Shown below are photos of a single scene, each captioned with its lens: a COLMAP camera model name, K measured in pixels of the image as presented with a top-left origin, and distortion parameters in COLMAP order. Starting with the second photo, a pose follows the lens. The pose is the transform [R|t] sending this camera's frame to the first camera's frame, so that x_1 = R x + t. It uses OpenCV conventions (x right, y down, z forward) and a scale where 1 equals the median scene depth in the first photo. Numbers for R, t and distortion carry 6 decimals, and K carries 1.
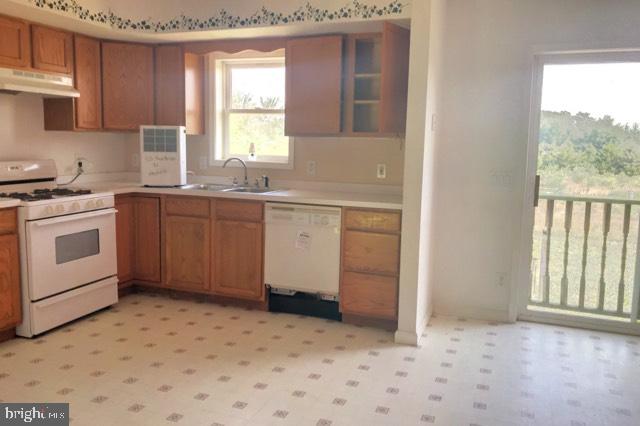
lens RADIAL K [[522.9, 0, 319.2], [0, 522.9, 193.4], [0, 0, 1]] dist [0.120629, -0.247735]
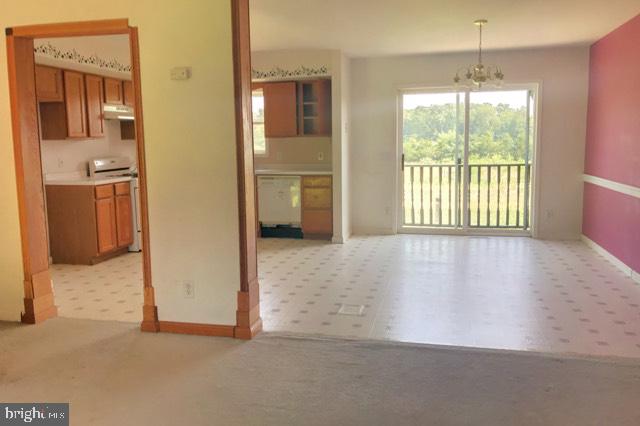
lens RADIAL K [[522.9, 0, 319.2], [0, 522.9, 193.4], [0, 0, 1]] dist [0.120629, -0.247735]
pose [[0.991752, -0.050677, 0.117730, -0.107706], [0.050260, 0.998715, 0.006507, 0.078428], [-0.117908, -0.000536, 0.993024, -0.810790]]
